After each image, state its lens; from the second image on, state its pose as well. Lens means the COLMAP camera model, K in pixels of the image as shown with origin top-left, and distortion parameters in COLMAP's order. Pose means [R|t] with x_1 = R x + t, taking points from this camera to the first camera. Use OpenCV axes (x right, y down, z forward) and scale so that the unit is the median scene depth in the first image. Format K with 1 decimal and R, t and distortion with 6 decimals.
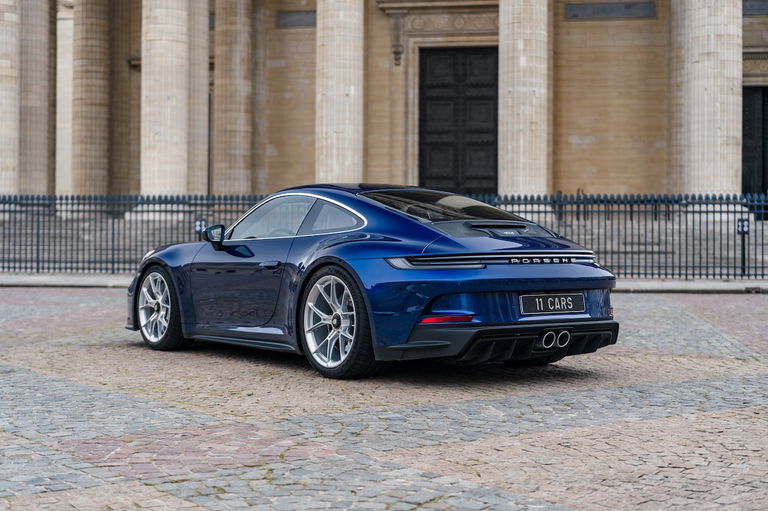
lens RADIAL K [[1259.4, 0, 402.8], [0, 1259.4, 277.2], [0, 0, 1]] dist [0.039028, 0.000000]
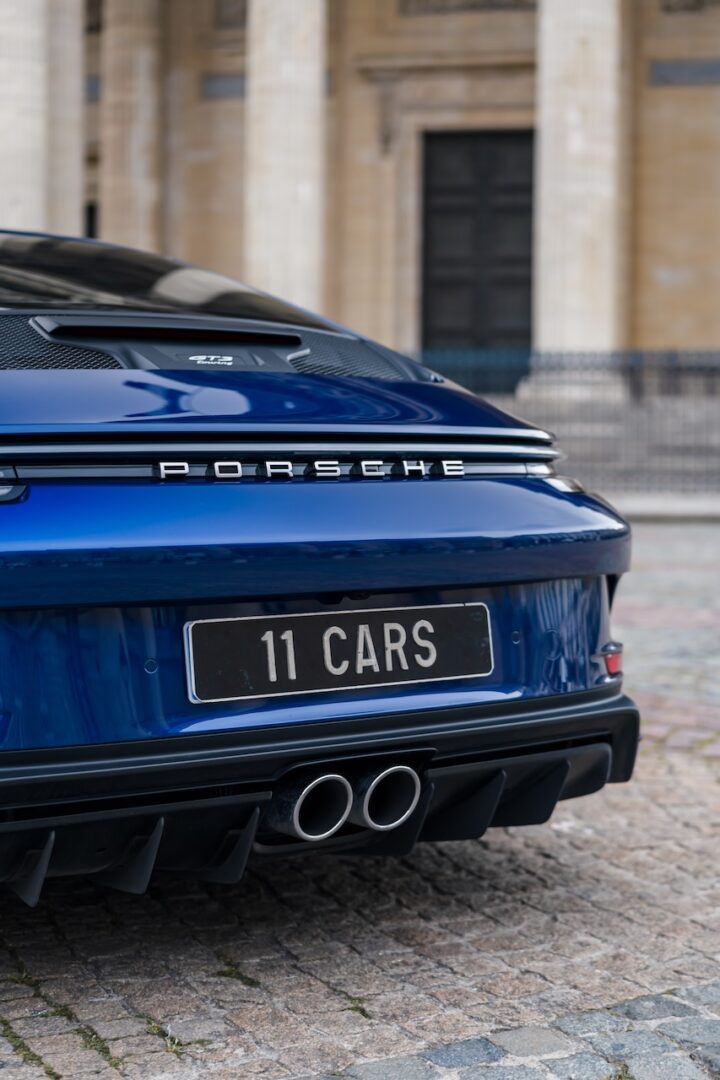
lens RADIAL K [[1771.0, 0, 358.3], [0, 1771.0, 533.6], [0, 0, 1]] dist [0.039028, 0.000000]
pose [[0.999255, 0.010297, -0.037205, 0.021338], [-0.009256, 0.999564, 0.028030, -0.001660], [0.037478, -0.027665, 0.998914, 0.106490]]
